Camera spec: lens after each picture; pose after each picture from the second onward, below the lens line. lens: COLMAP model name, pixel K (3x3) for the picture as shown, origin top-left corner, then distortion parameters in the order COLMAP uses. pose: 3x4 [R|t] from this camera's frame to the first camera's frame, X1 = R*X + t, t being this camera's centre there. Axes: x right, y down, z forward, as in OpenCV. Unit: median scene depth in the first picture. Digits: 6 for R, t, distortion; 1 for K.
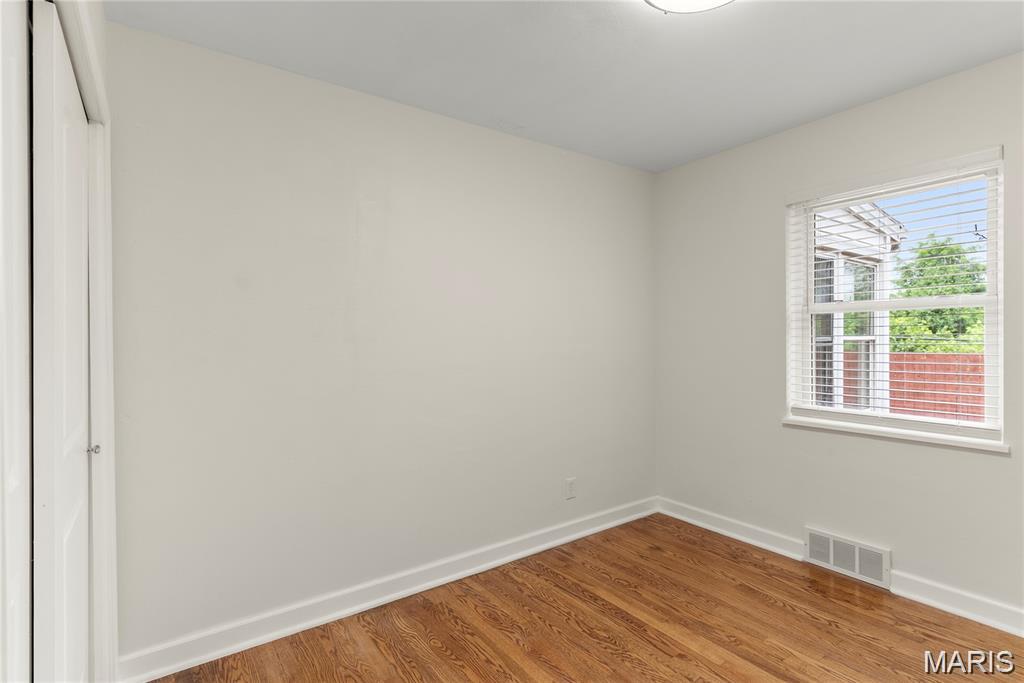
lens RADIAL K [[494.6, 0, 510.4], [0, 494.6, 344.0], [0, 0, 1]] dist [0.004361, 0.000292]
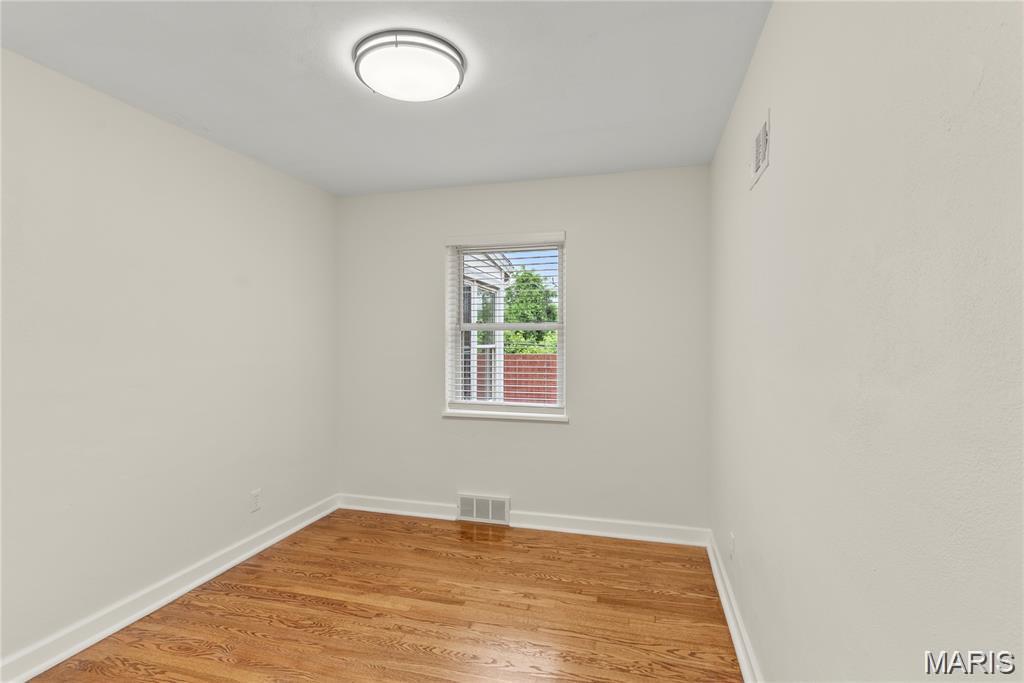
lens RADIAL K [[494.6, 0, 510.4], [0, 494.6, 344.0], [0, 0, 1]] dist [0.004361, 0.000292]
pose [[0.777992, 0.003650, 0.628263, -0.137057], [-0.001631, 0.999991, -0.003791, -0.024755], [-0.628272, 0.001925, 0.777992, -0.120905]]
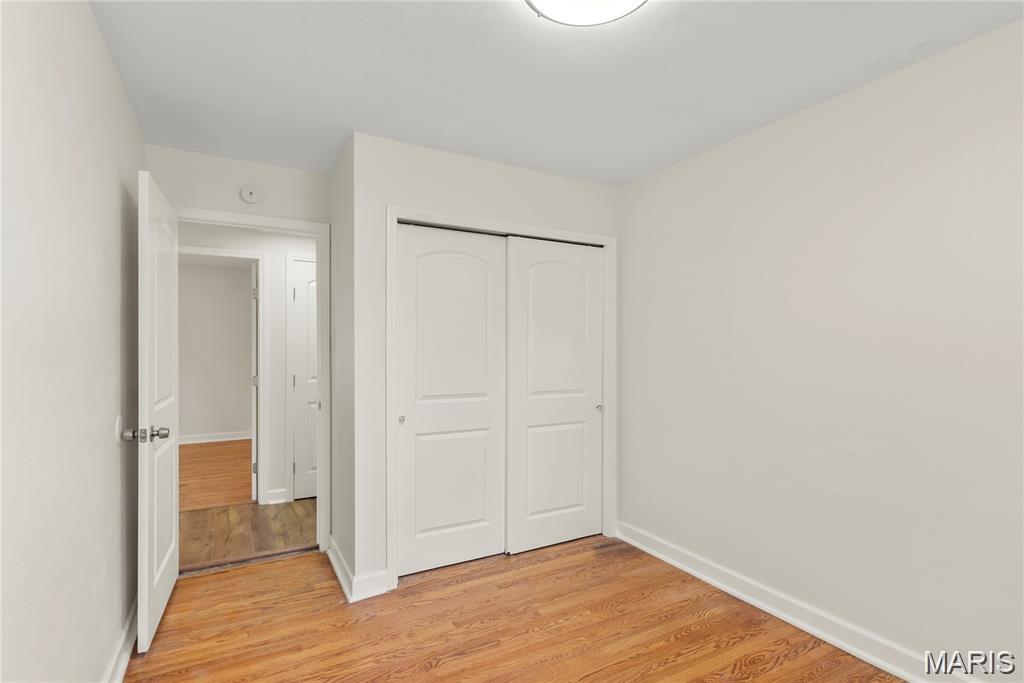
lens RADIAL K [[494.6, 0, 510.4], [0, 494.6, 344.0], [0, 0, 1]] dist [0.004361, 0.000292]
pose [[-0.112727, 0.001030, -0.993625, 0.871167], [-0.003486, 0.999993, 0.001432, -0.039685], [0.993620, 0.003625, -0.112723, 0.598469]]
